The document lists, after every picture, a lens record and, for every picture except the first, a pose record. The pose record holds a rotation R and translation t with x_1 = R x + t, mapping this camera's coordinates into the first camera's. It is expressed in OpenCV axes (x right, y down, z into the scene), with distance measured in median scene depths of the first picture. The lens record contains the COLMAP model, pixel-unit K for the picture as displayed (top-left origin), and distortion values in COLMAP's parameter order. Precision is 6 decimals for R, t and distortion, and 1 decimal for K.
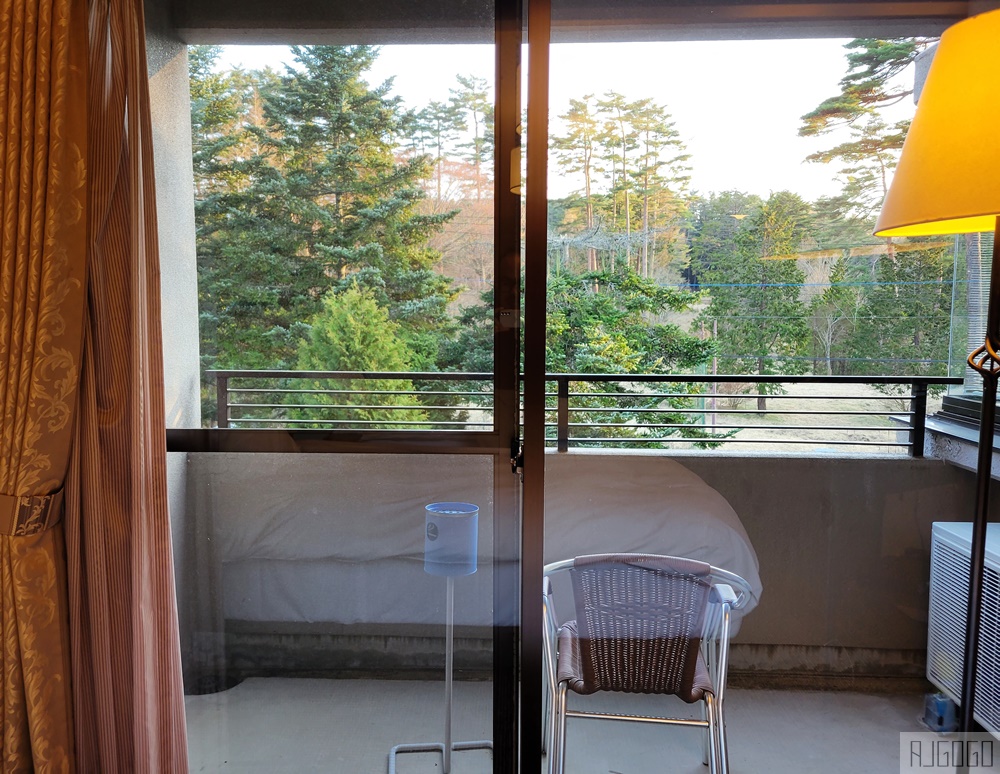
lens RADIAL K [[781.4, 0, 457.8], [0, 781.4, 387.2], [0, 0, 1]] dist [0.003568, 0.000561]
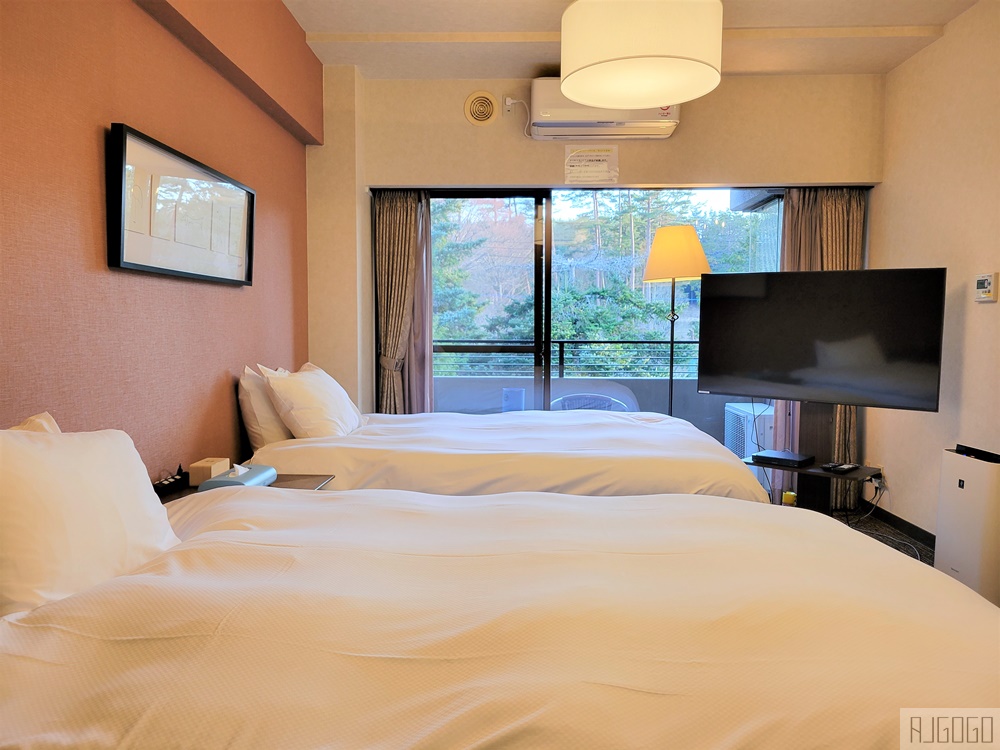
lens RADIAL K [[758.2, 0, 477.3], [0, 758.2, 378.9], [0, 0, 1]] dist [0.004501, -0.000368]
pose [[0.999983, -0.002155, 0.005423, -0.018145], [0.002299, 0.999639, -0.026751, 0.025246], [-0.005364, 0.026763, 0.999627, -0.183574]]
